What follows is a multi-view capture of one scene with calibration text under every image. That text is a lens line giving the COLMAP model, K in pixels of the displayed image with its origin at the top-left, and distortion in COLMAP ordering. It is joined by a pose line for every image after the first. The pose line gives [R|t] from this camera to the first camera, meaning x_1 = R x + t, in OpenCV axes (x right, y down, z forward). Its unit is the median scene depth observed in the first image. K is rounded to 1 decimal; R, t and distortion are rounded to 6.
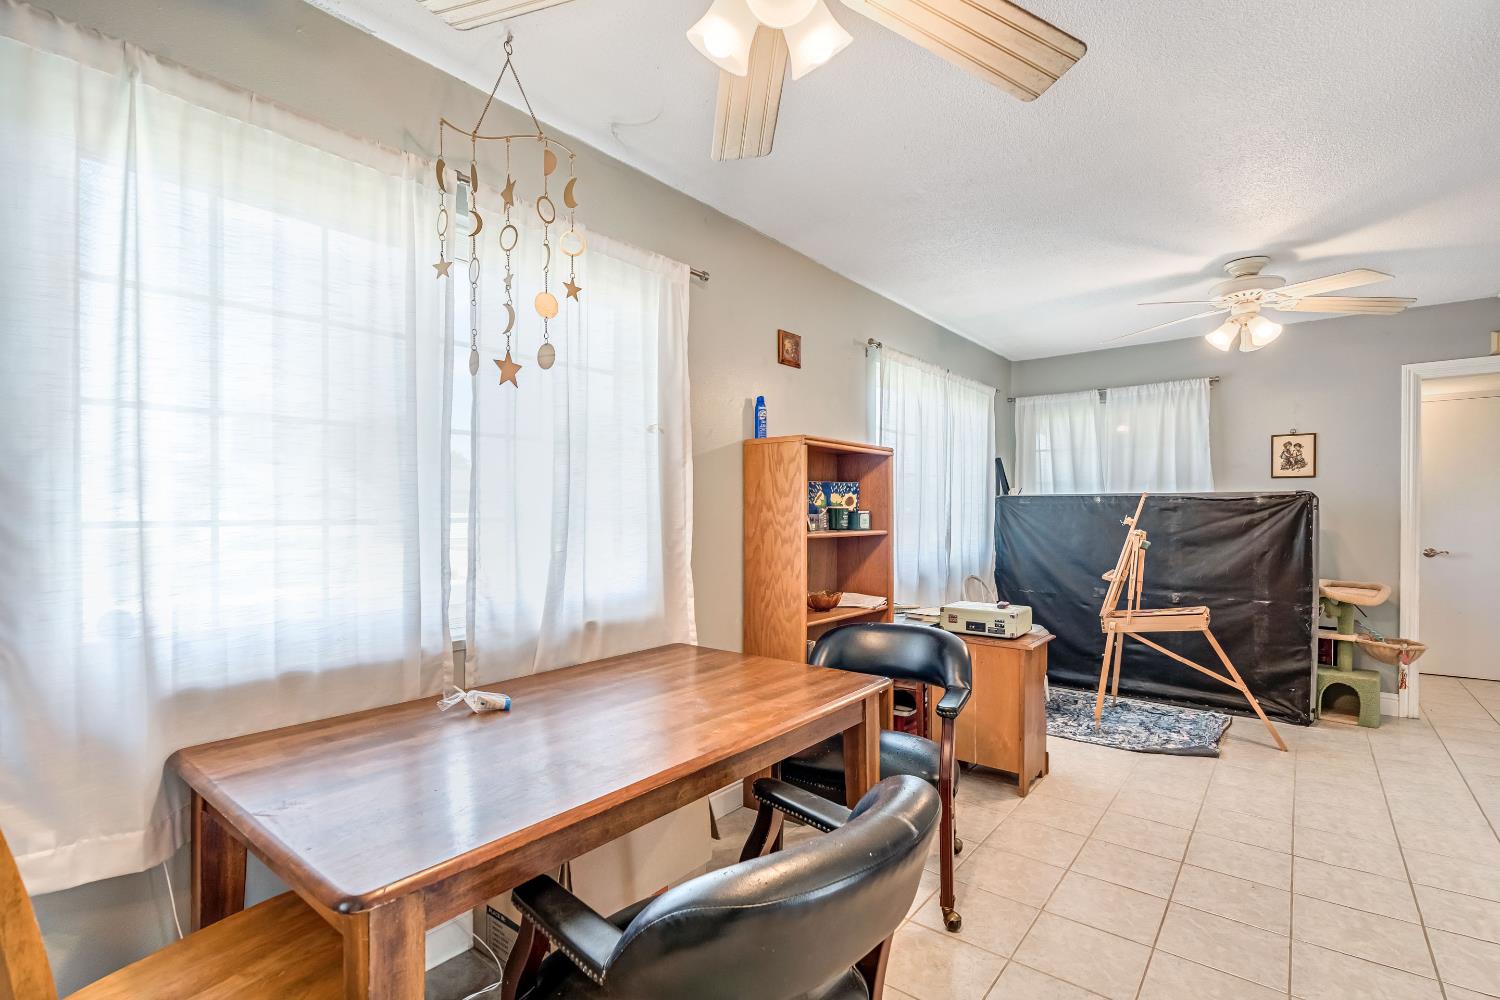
lens RADIAL K [[698.0, 0, 748.8], [0, 698.0, 519.1], [0, 0, 1]] dist [-0.000677, 0.000262]
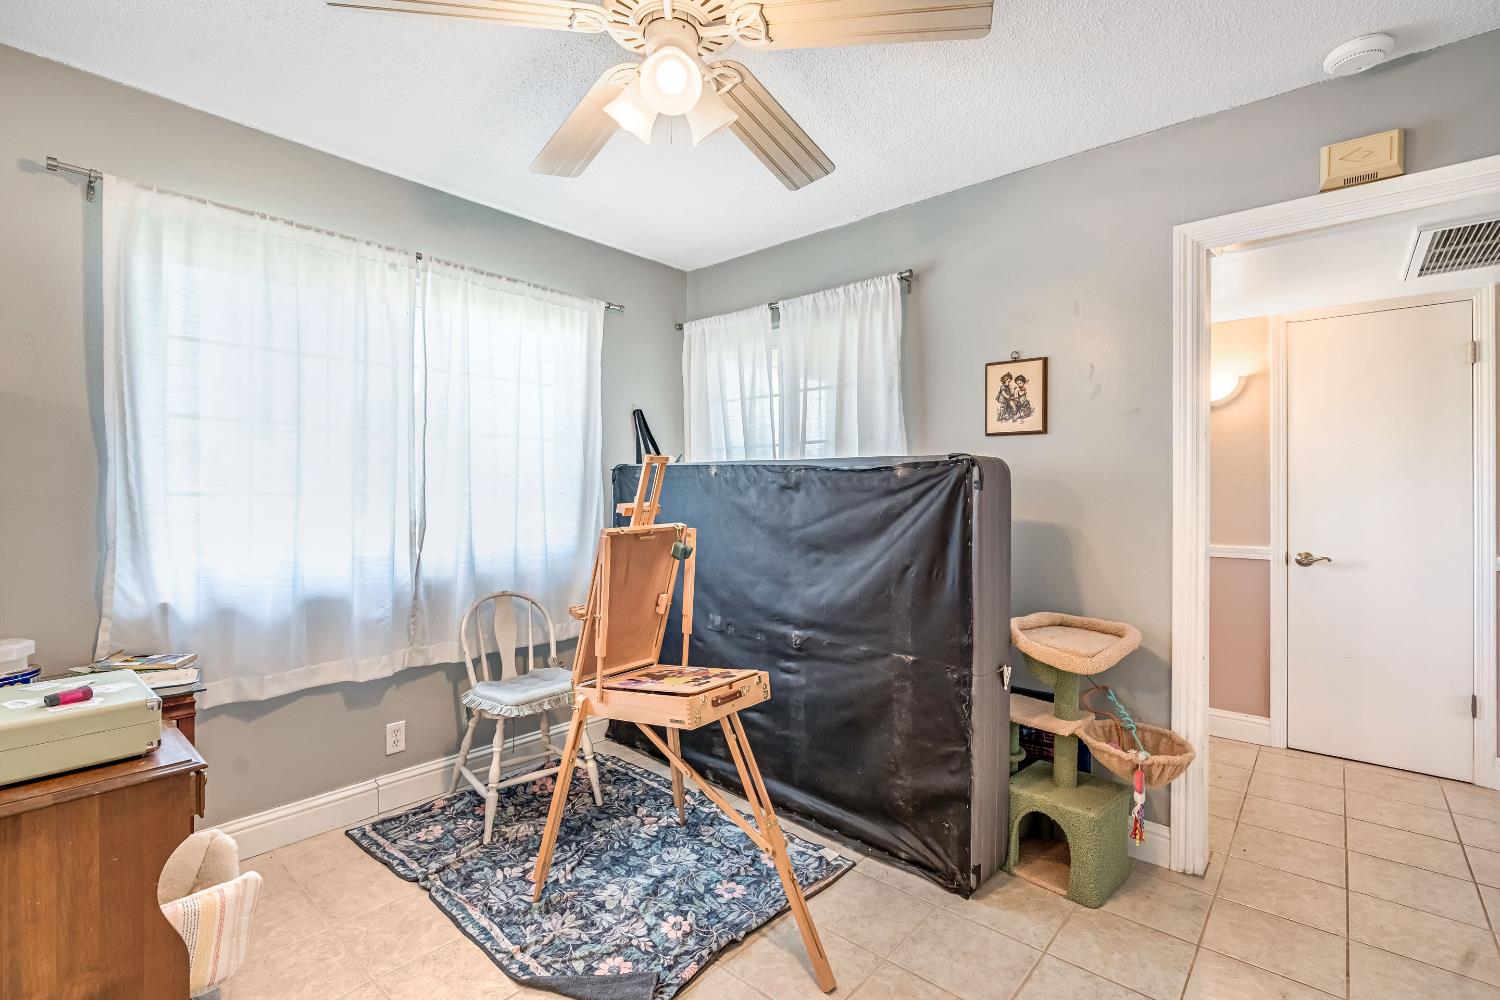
lens RADIAL K [[668.4, 0, 751.1], [0, 668.4, 491.9], [0, 0, 1]] dist [-0.003681, 0.000163]
pose [[0.998678, 0.007130, -0.050904, 0.623050], [-0.007507, 0.999946, -0.007221, -0.005981], [0.050849, 0.007593, 0.998677, 0.455406]]
